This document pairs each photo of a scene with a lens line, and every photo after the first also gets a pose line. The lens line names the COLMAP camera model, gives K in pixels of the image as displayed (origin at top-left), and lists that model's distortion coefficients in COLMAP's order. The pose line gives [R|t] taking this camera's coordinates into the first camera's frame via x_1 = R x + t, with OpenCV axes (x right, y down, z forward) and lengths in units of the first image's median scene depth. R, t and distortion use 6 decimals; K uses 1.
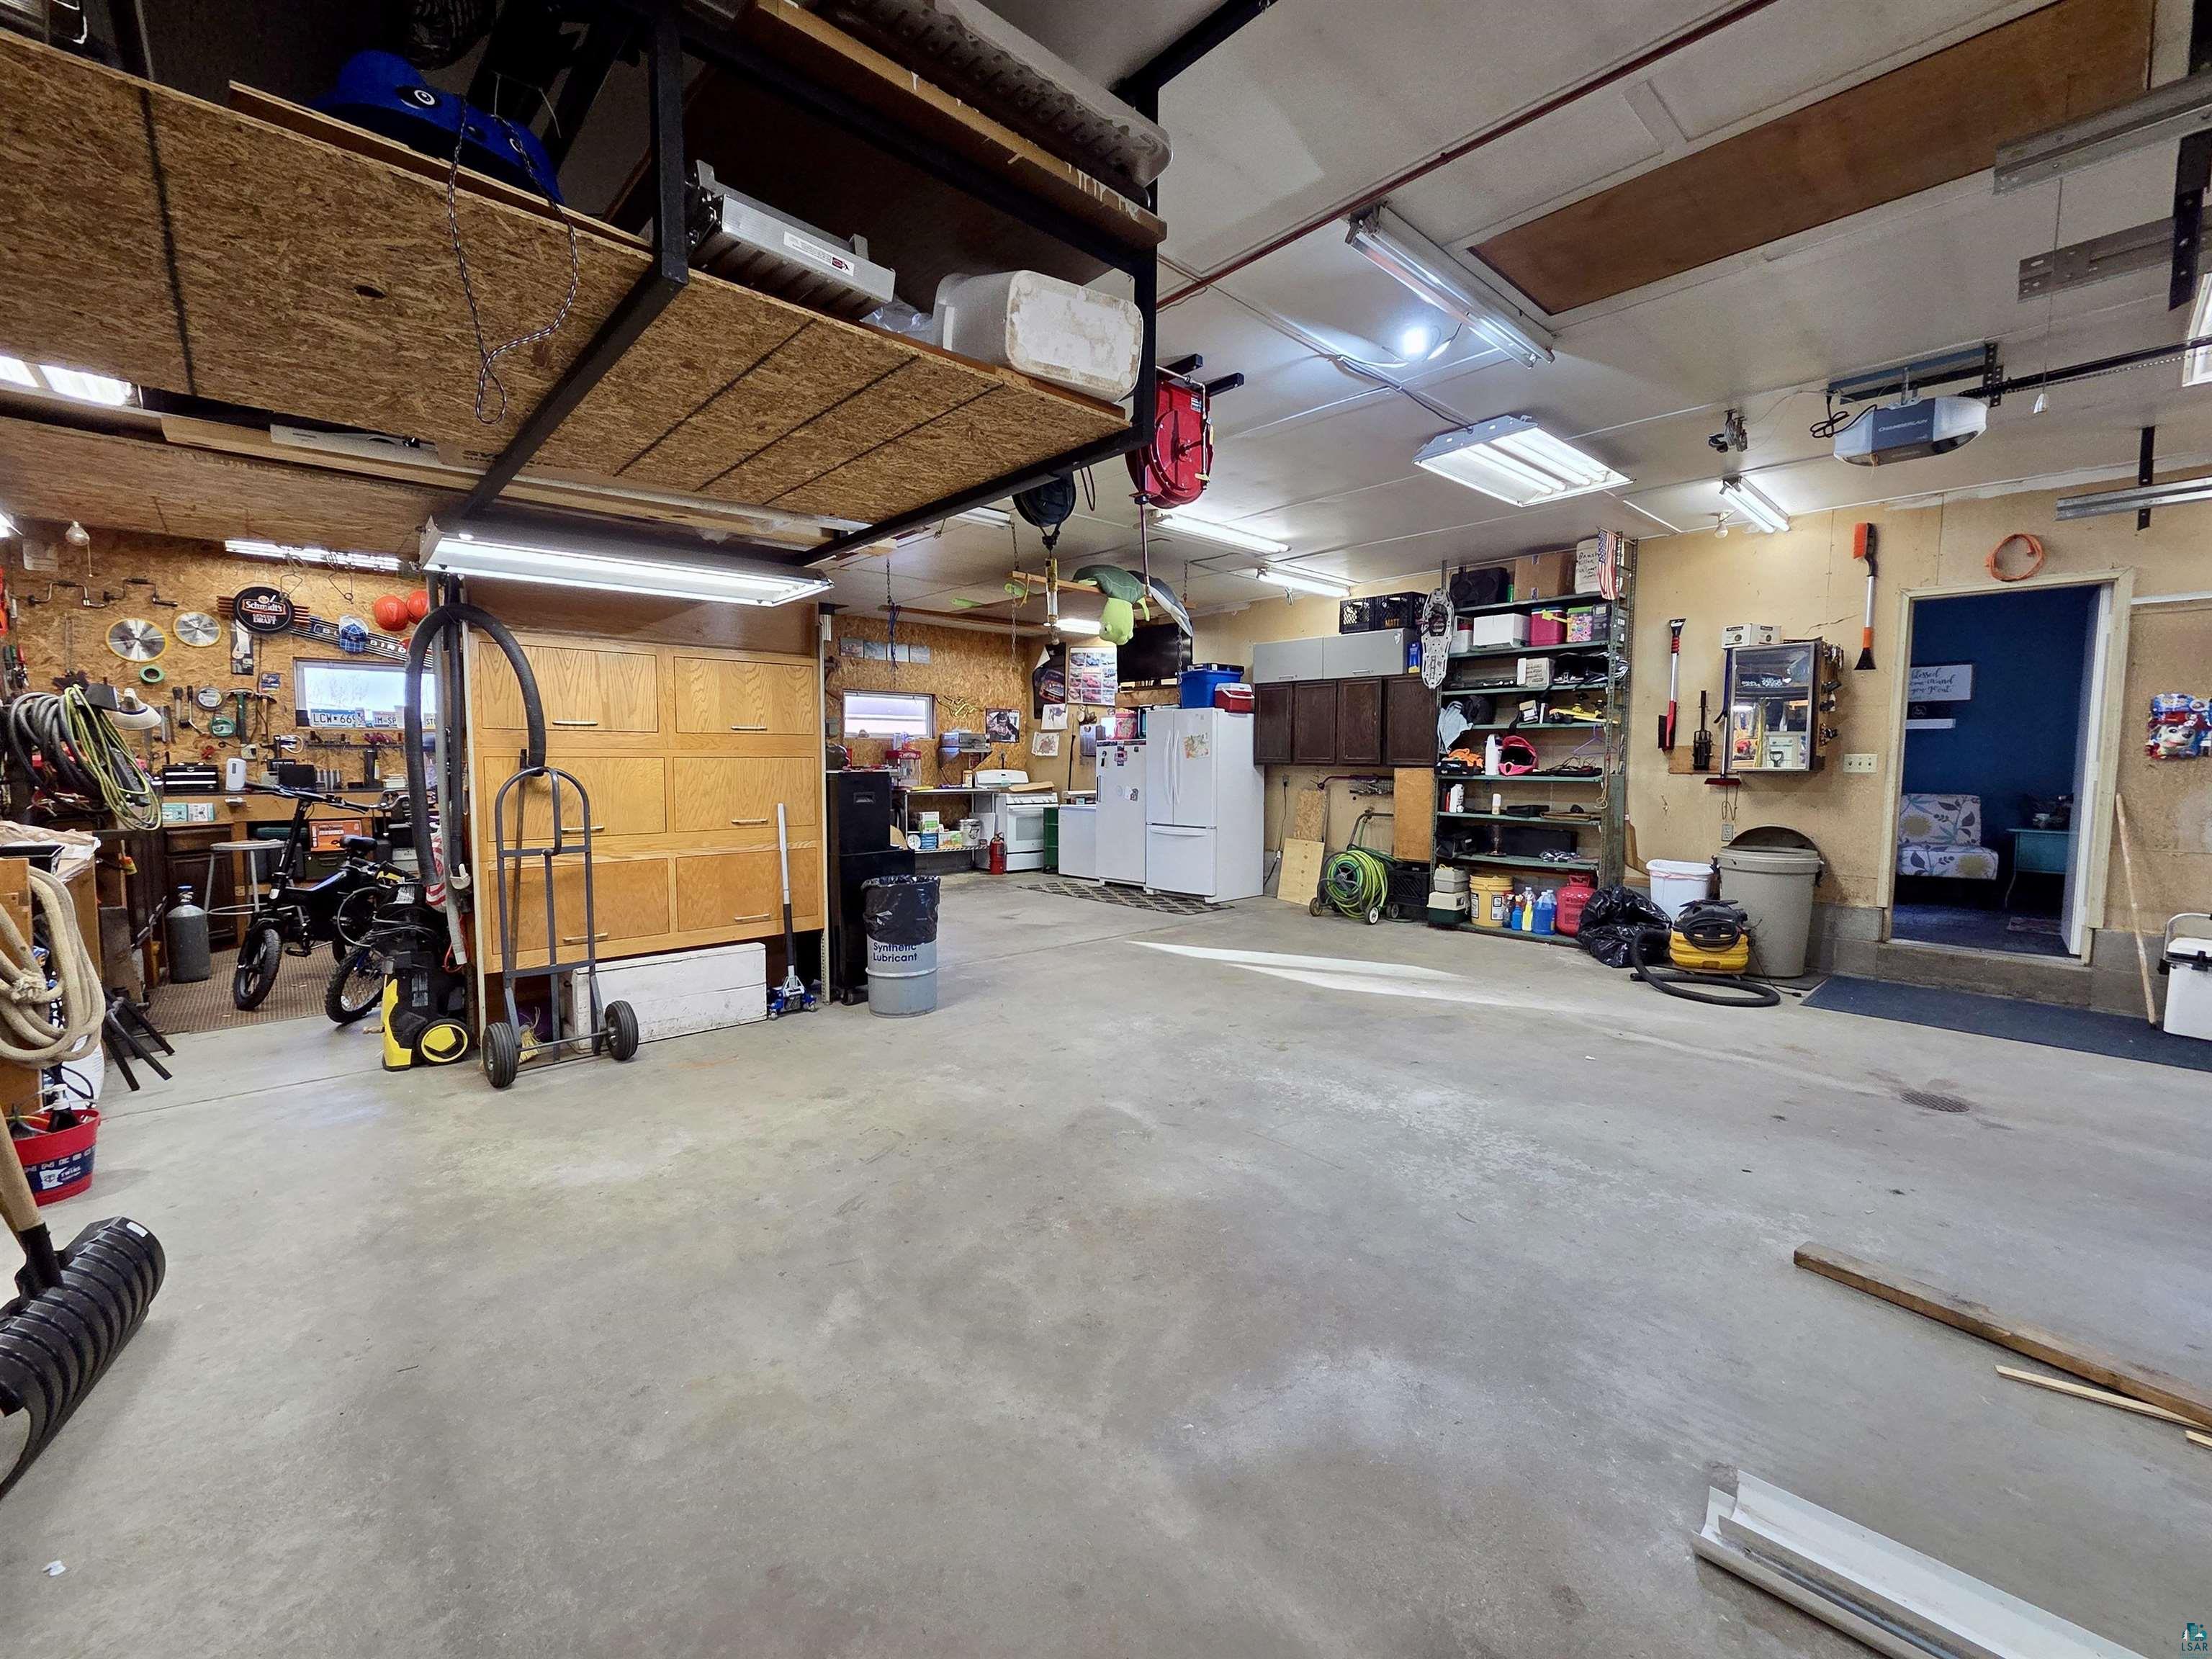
lens RADIAL K [[894.9, 0, 1088.8], [0, 894.9, 830.4], [0, 0, 1]] dist [0.002789, -0.001900]
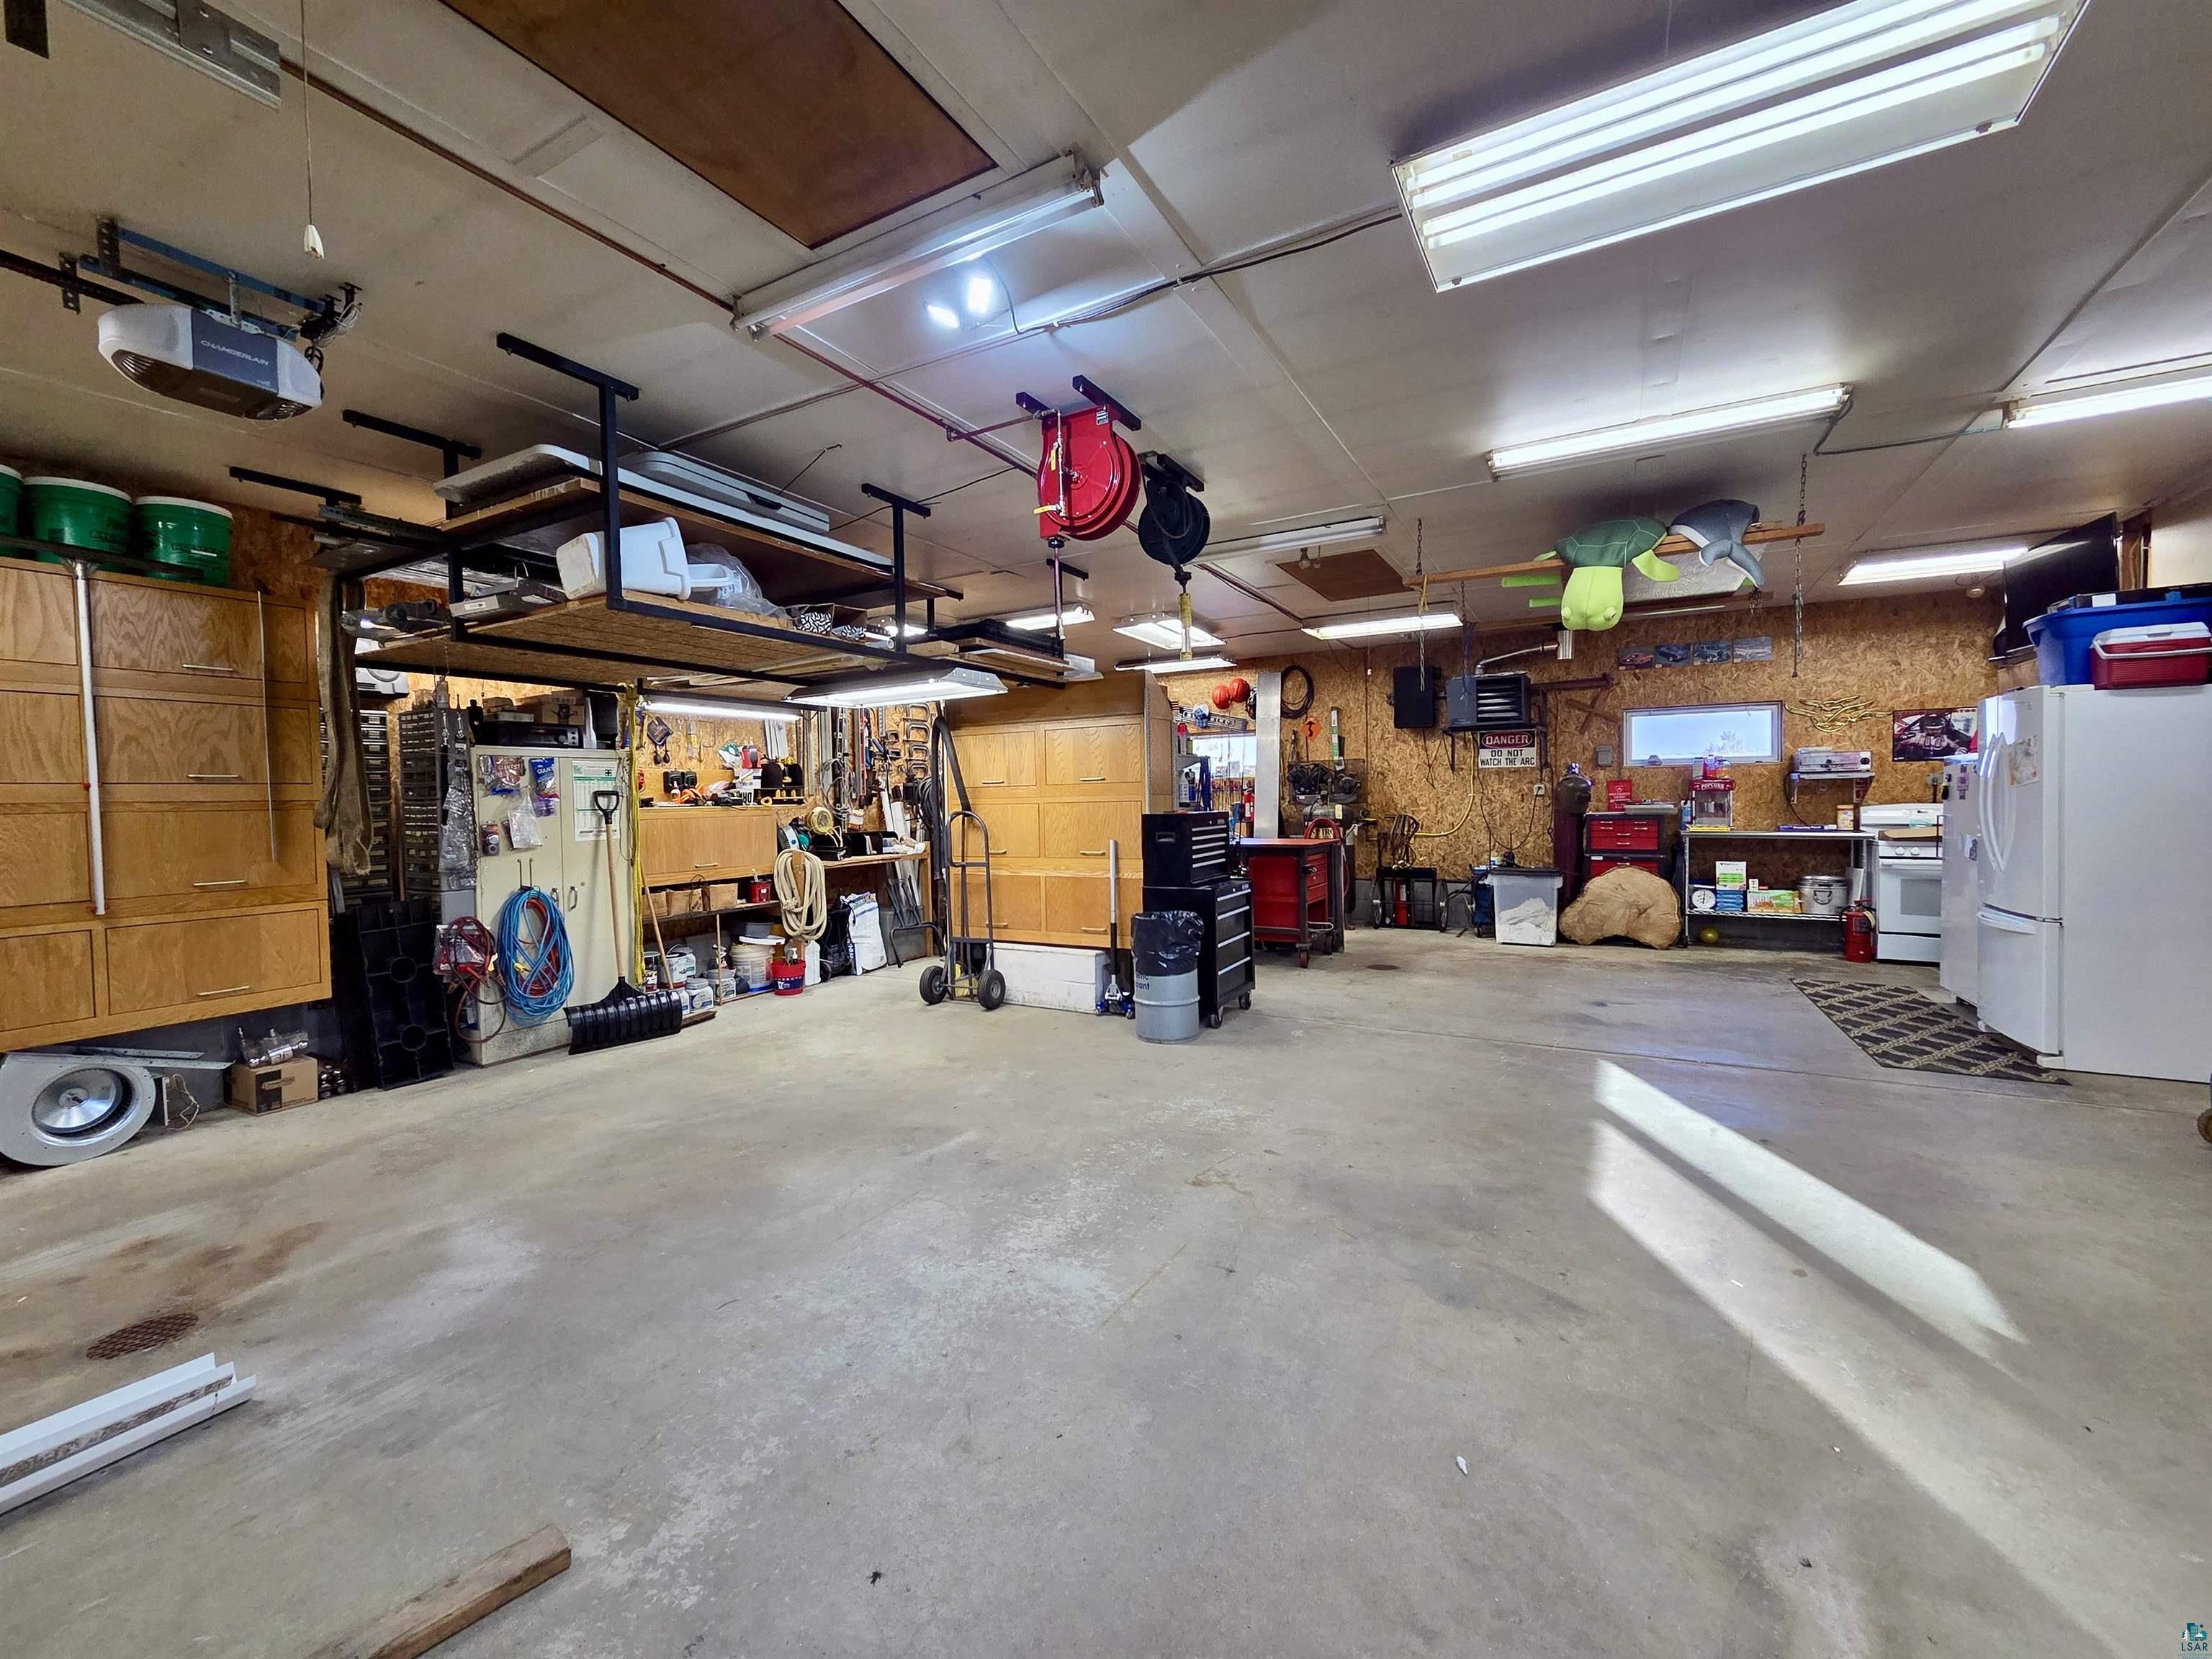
lens RADIAL K [[894.9, 0, 1097.5], [0, 894.9, 823.5], [0, 0, 1]] dist [0.002789, -0.001900]
pose [[0.333748, 0.017775, -0.942495, 0.926731], [-0.055718, 0.998446, -0.000900, -0.058295], [0.941014, 0.052814, 0.334220, 0.667104]]
